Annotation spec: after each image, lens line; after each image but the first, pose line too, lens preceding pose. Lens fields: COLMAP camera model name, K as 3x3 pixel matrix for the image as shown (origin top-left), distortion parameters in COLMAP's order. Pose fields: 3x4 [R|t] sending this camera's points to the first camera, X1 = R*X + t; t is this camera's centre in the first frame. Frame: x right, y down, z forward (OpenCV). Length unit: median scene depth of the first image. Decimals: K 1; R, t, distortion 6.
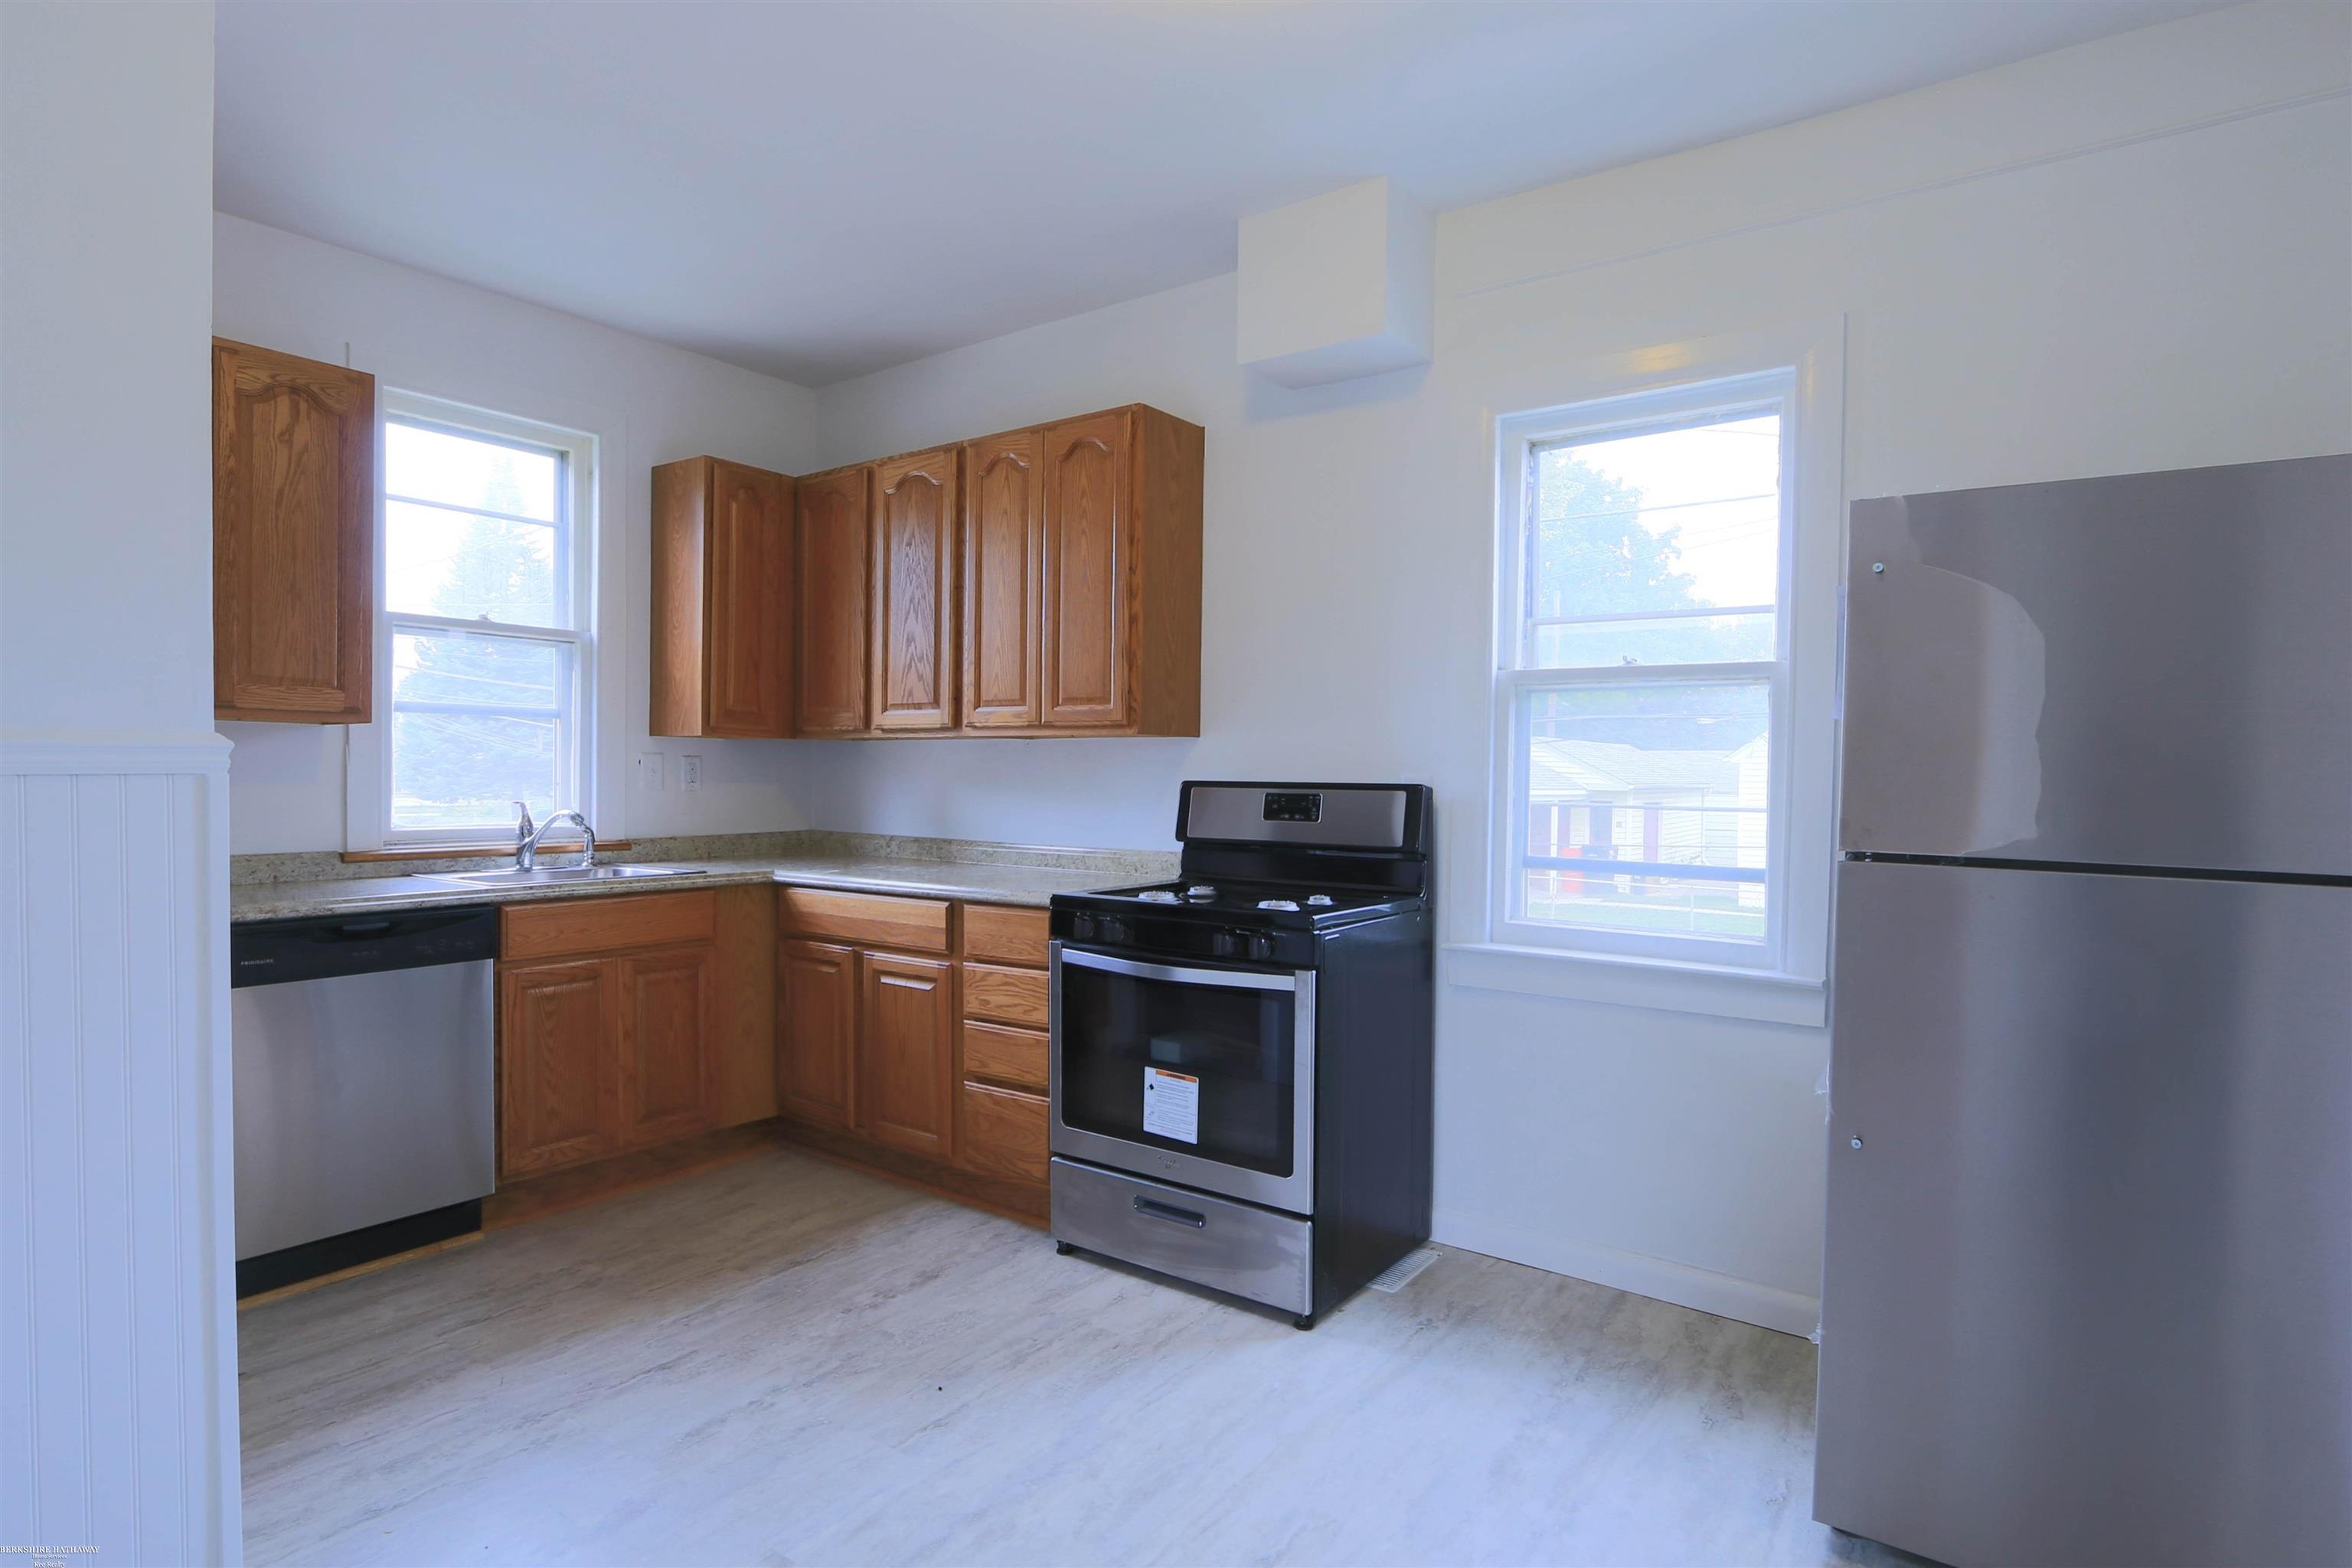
lens RADIAL K [[1230.2, 0, 1172.2], [0, 1230.2, 796.3], [0, 0, 1]] dist [-0.013682, 0.001379]
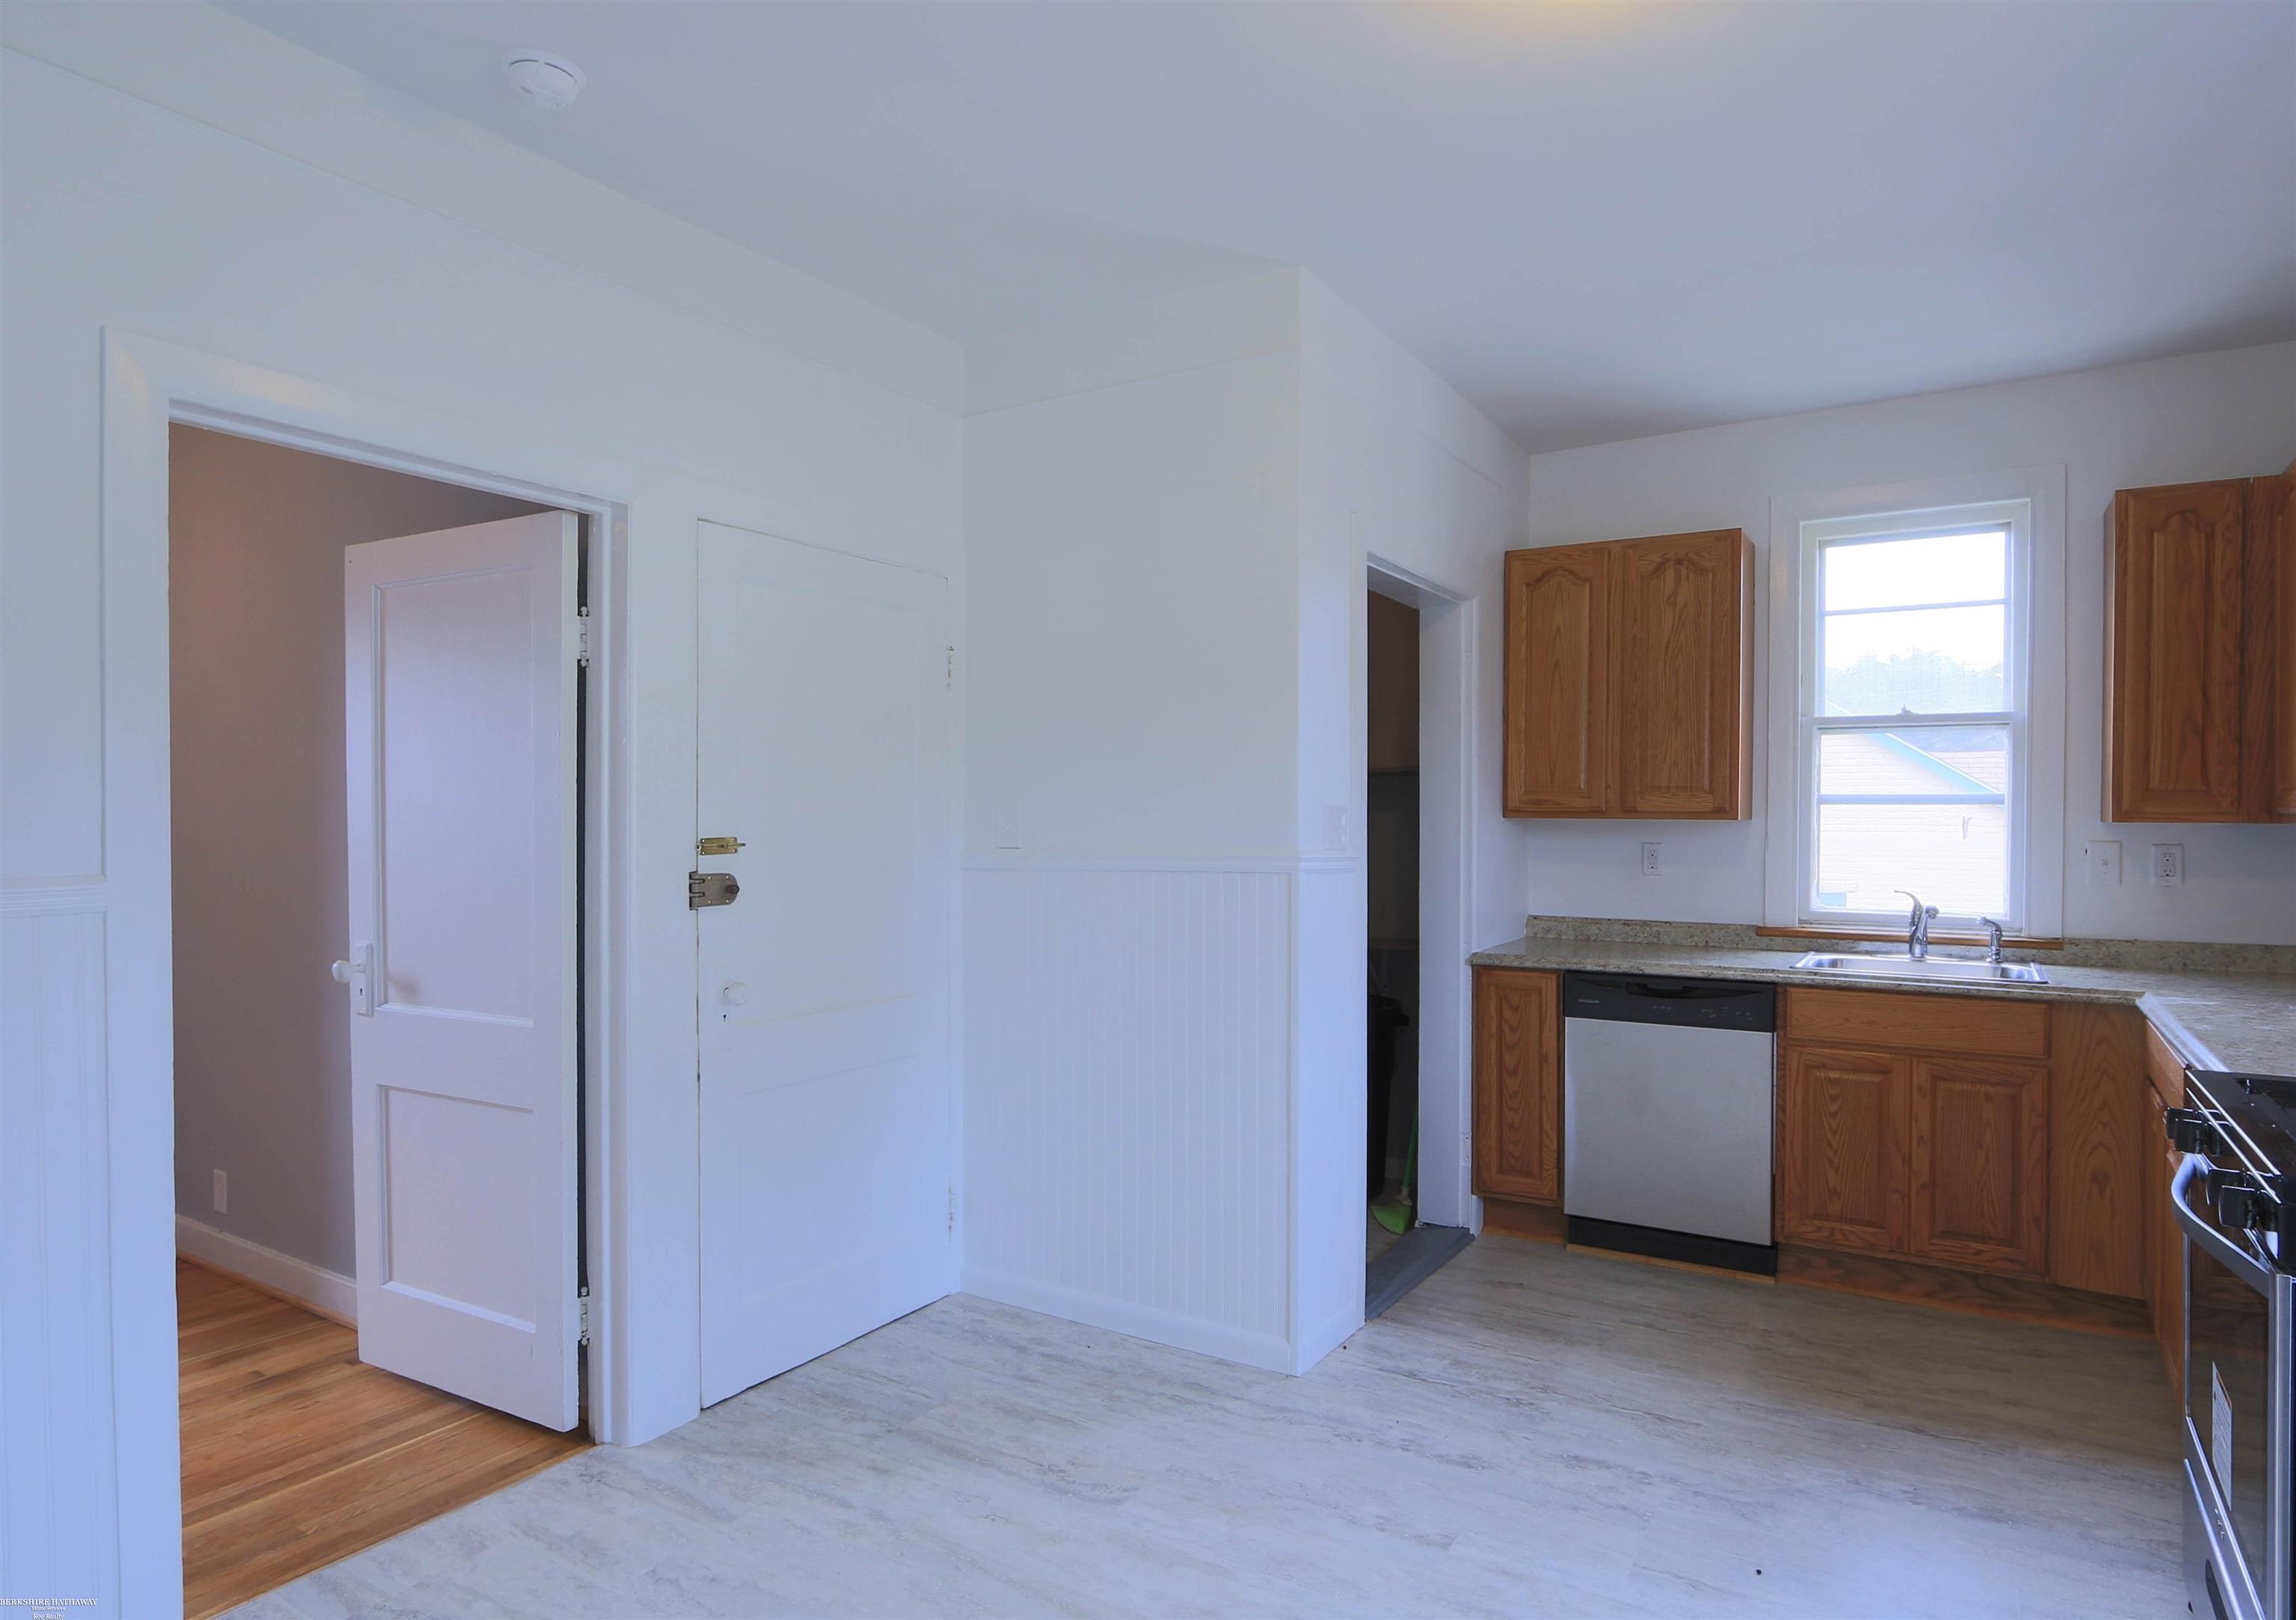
lens RADIAL K [[1266.9, 0, 1217.5], [0, 1266.9, 824.5], [0, 0, 1]] dist [-0.014116, 0.001933]
pose [[0.090048, -0.000564, -0.995937, 0.496918], [-0.019360, 0.999810, -0.002316, -0.040313], [0.995749, 0.019490, 0.090020, 0.363923]]
